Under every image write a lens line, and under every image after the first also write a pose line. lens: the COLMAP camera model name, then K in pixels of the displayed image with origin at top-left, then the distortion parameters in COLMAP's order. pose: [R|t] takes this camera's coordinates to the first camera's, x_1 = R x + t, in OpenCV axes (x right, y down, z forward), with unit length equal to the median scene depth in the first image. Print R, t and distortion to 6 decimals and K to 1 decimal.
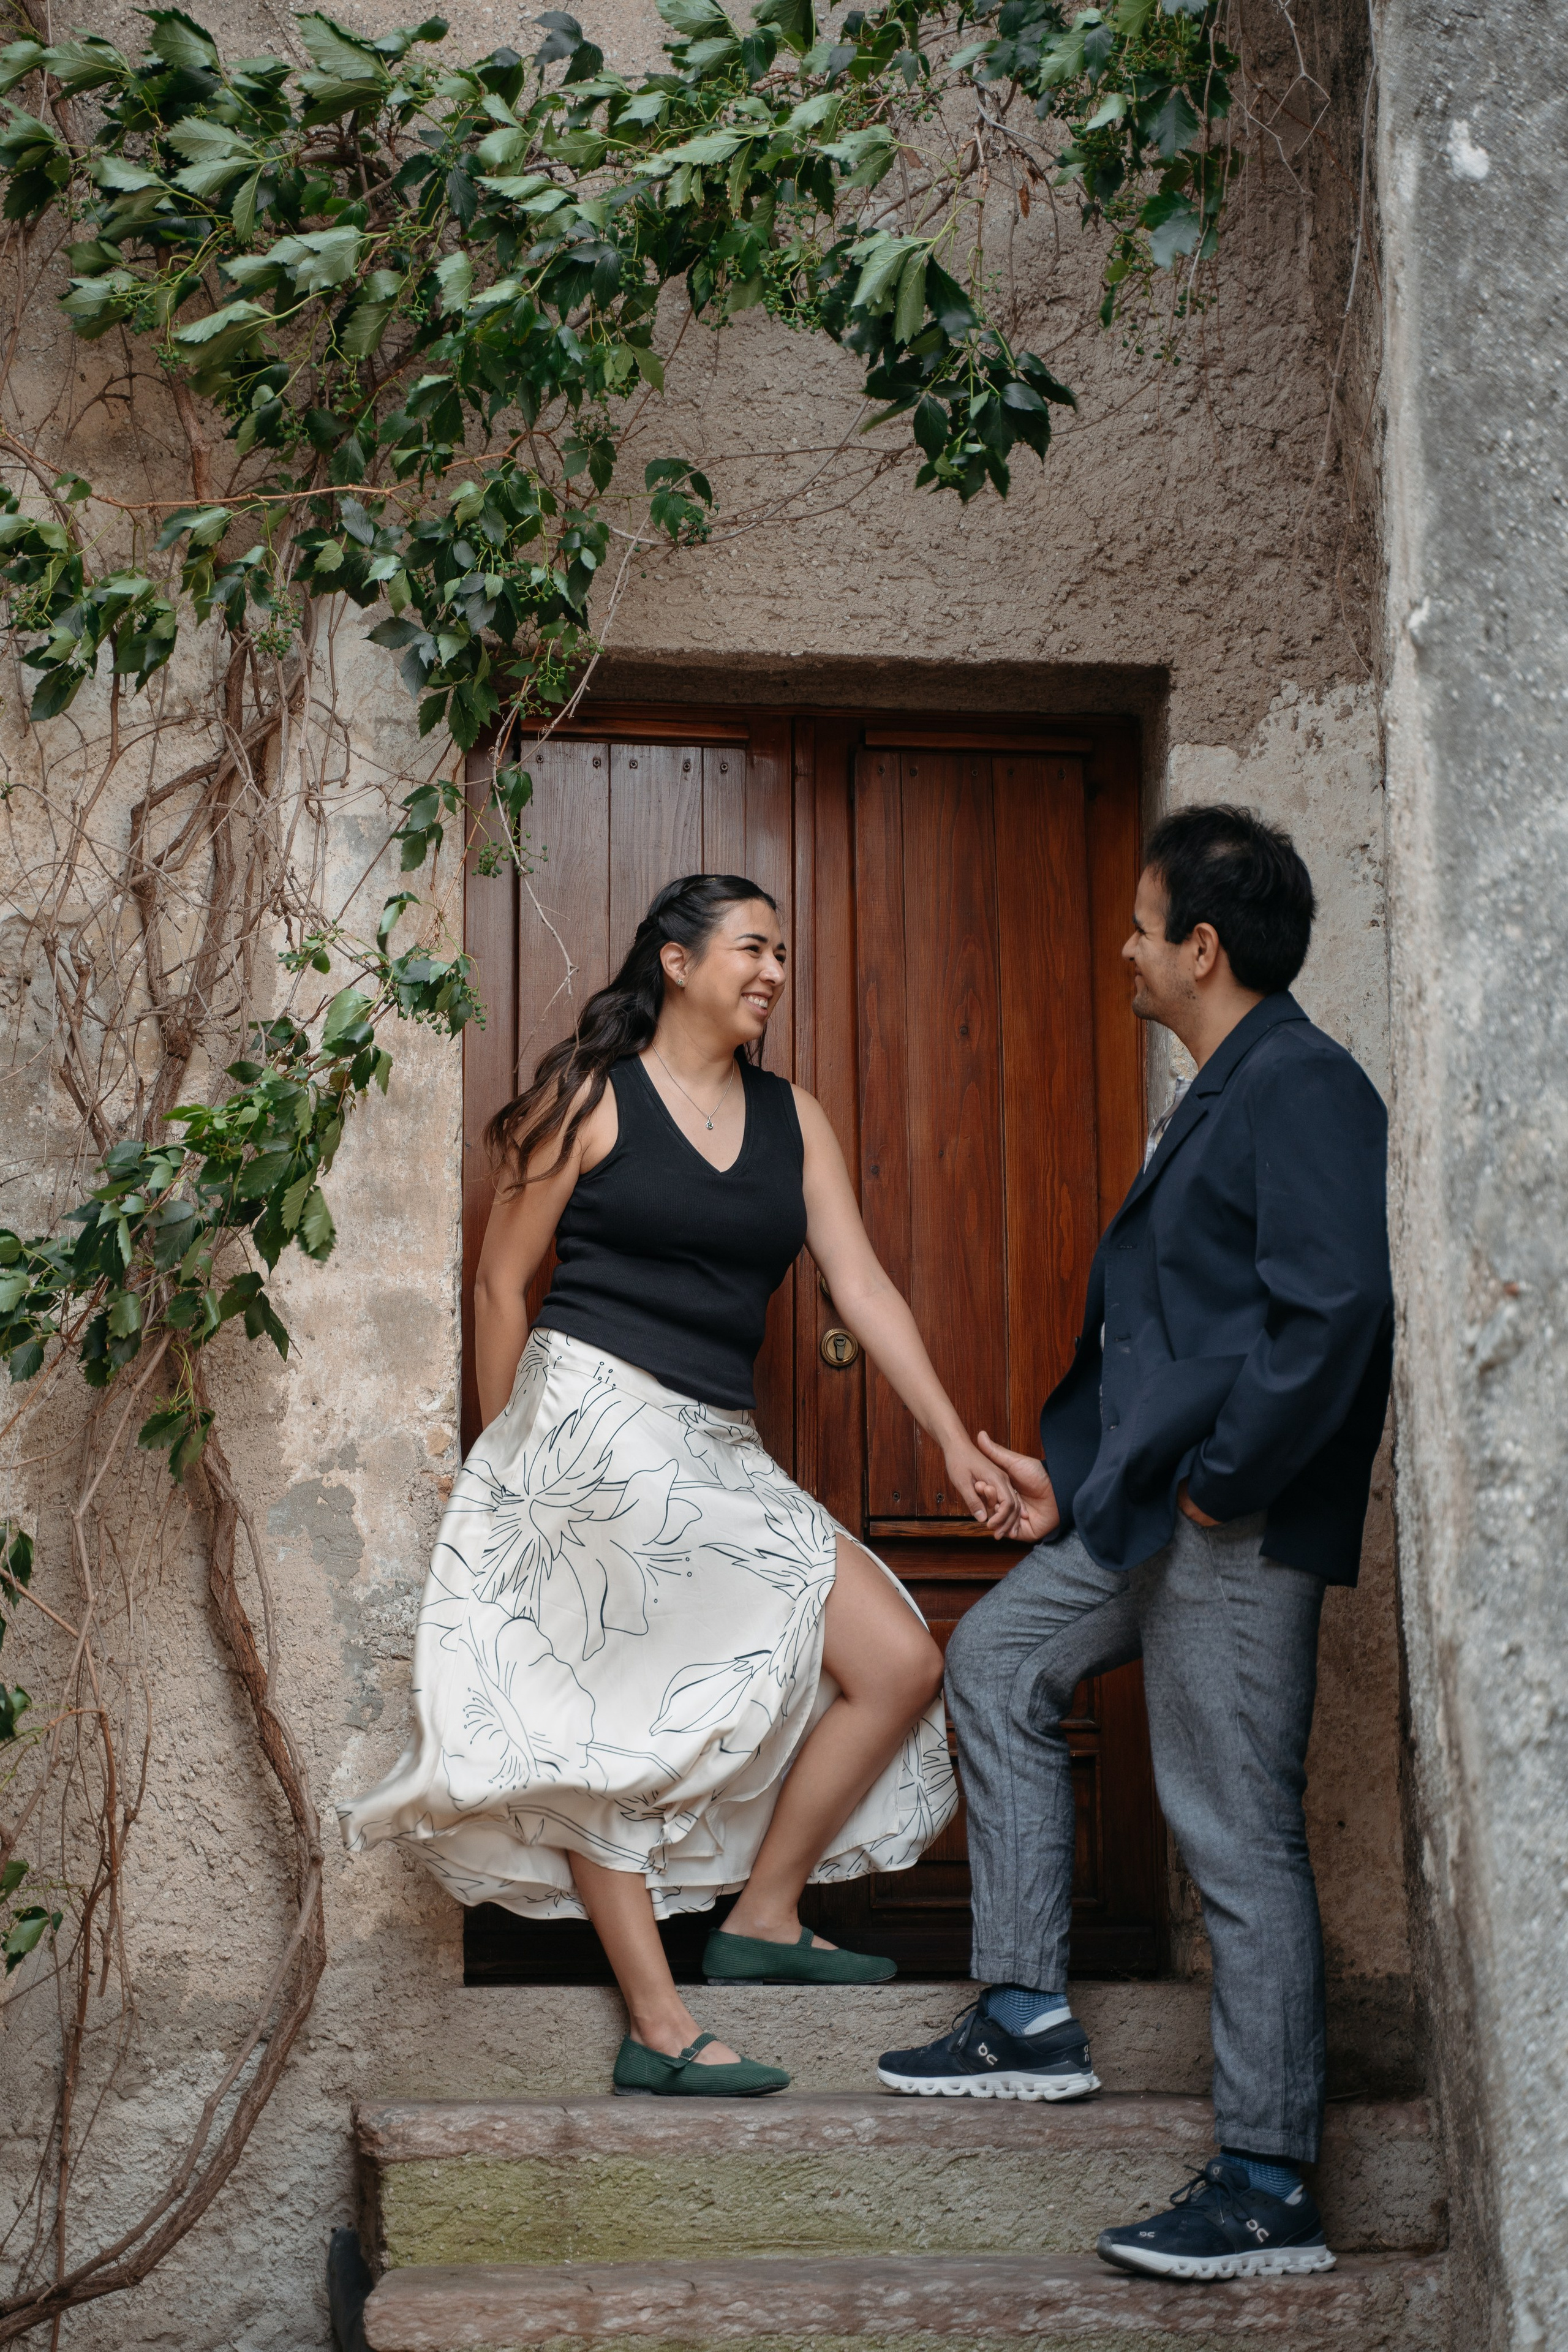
lens RADIAL K [[4833.0, 0, 743.1], [0, 4833.0, 1208.5], [0, 0, 1]] dist [0.347649, 0.000000]
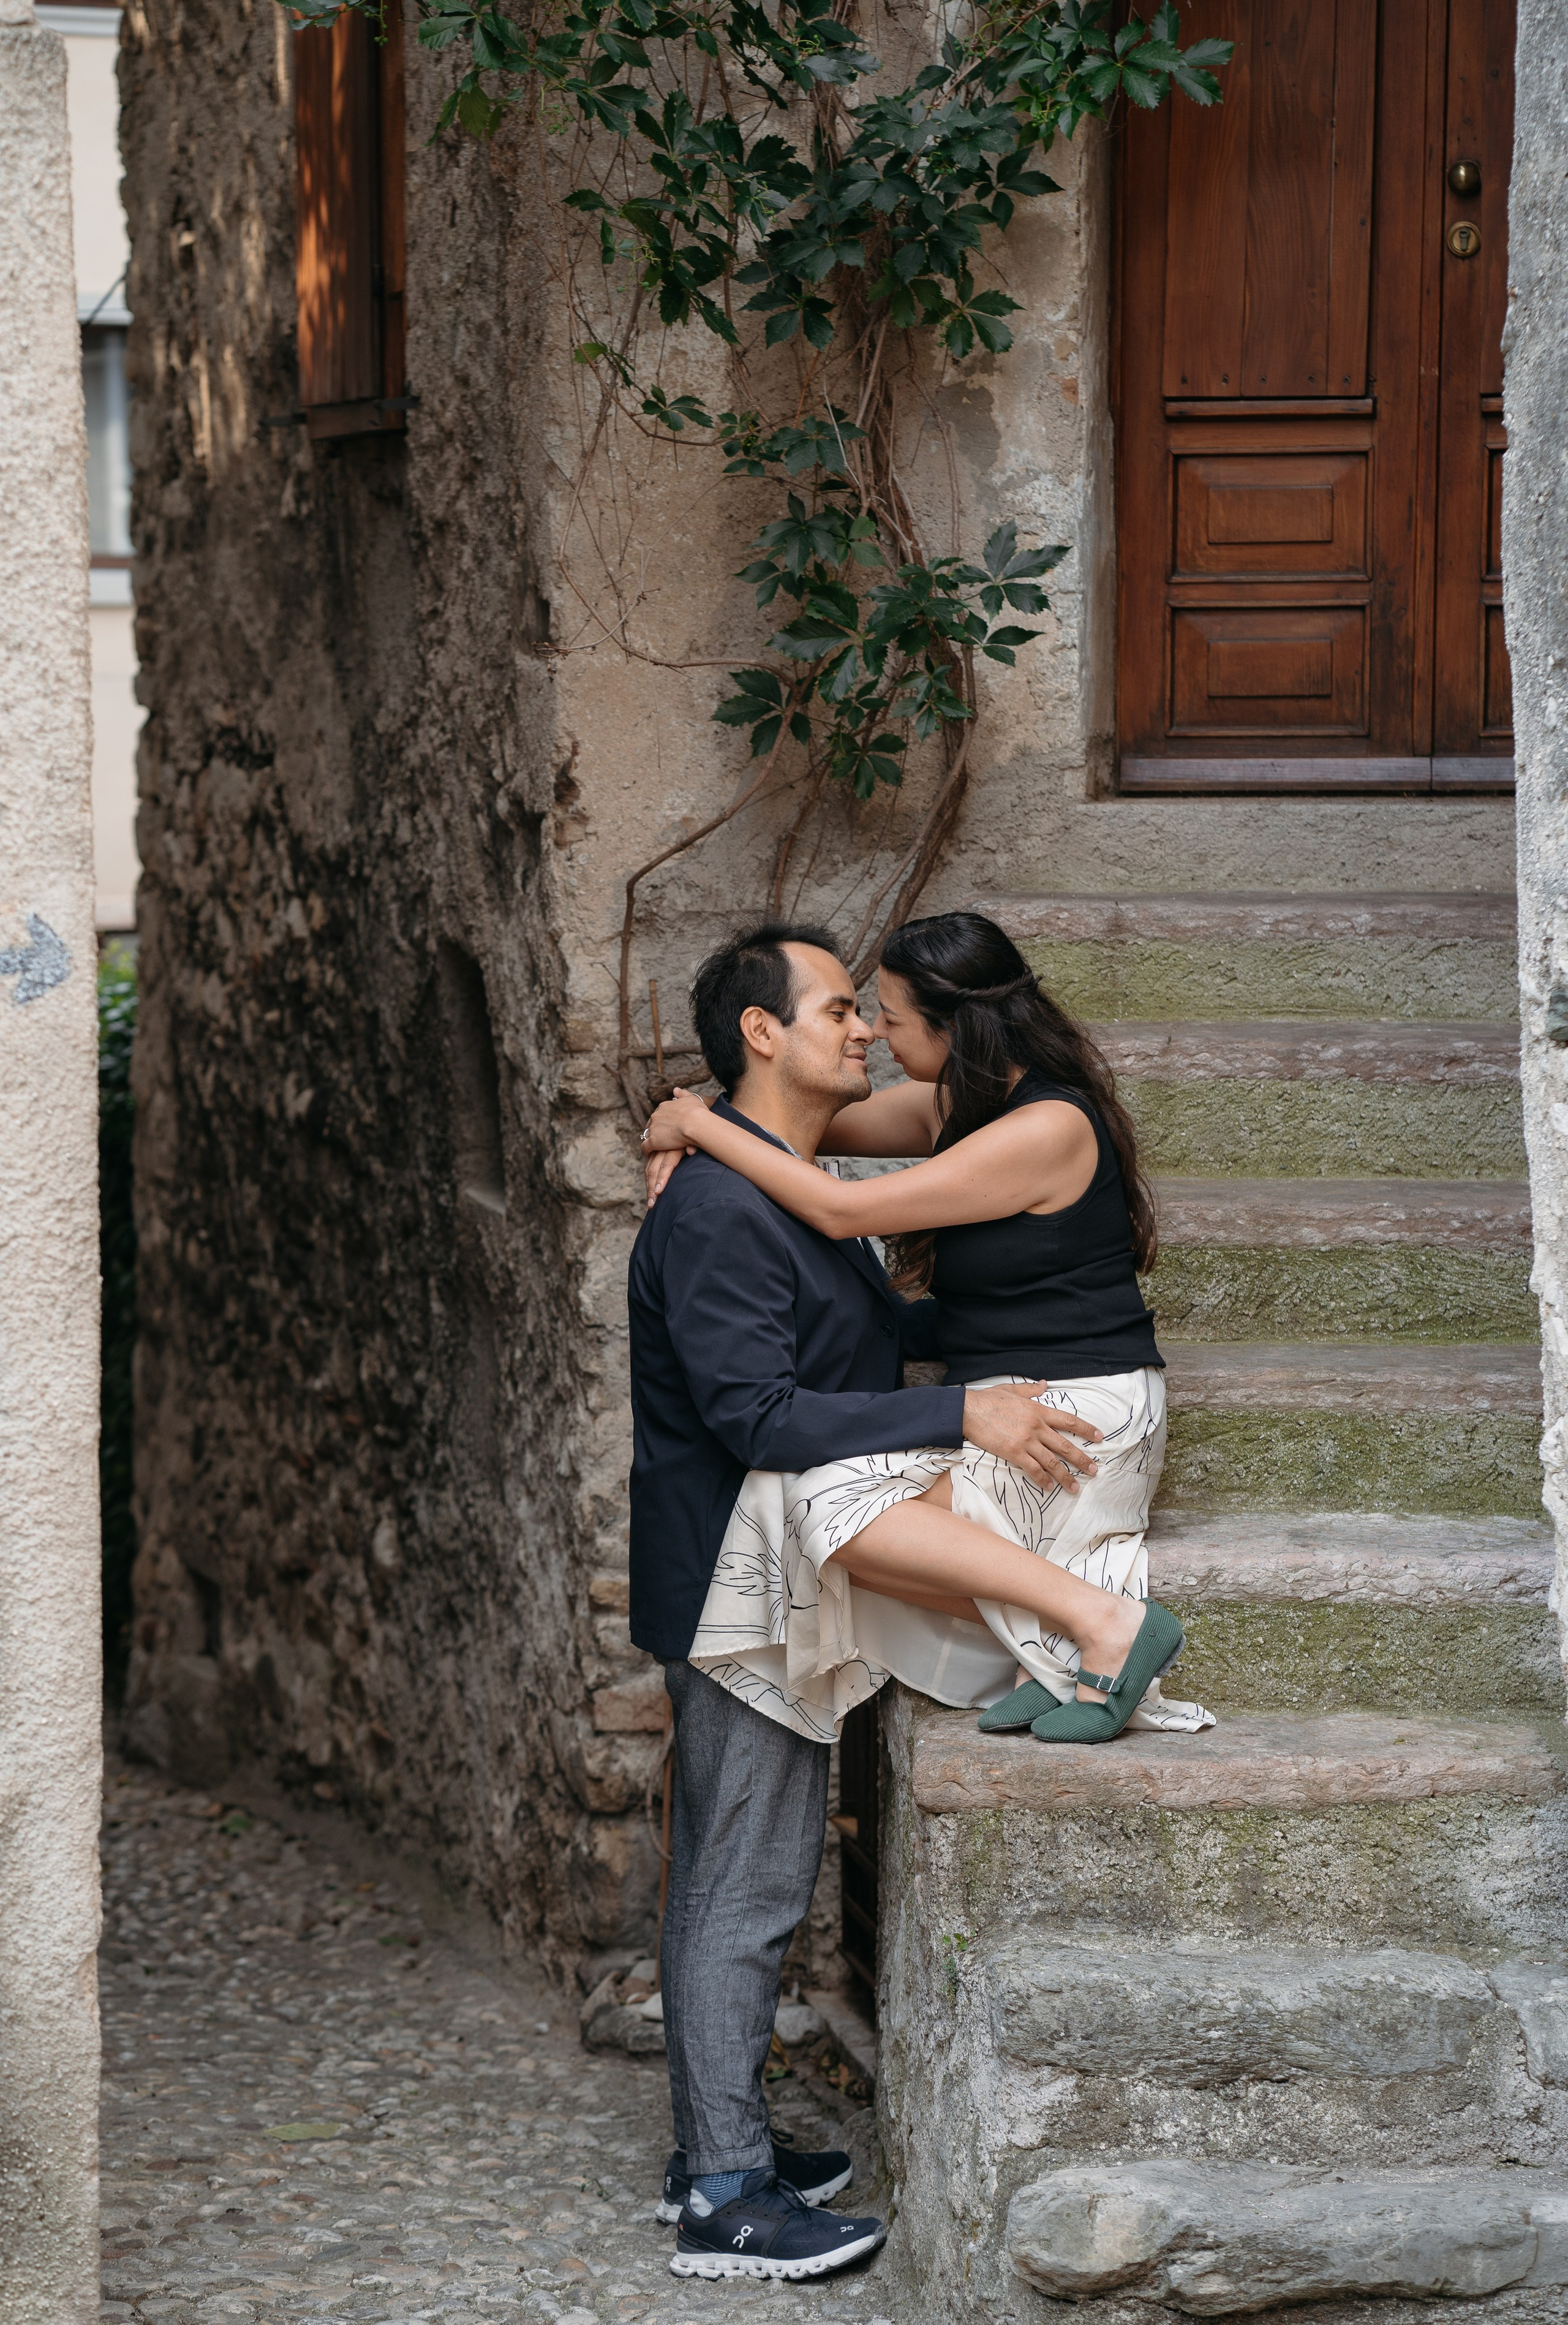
lens RADIAL K [[5911.6, 0, 769.8], [0, 5911.6, 1124.2], [0, 0, 1]] dist [0.491385, 0.000000]
pose [[0.941540, 0.029542, -0.335604, 0.378001], [0.047475, 0.974574, 0.218980, -0.092839], [0.333540, -0.222111, 0.916198, -0.411010]]
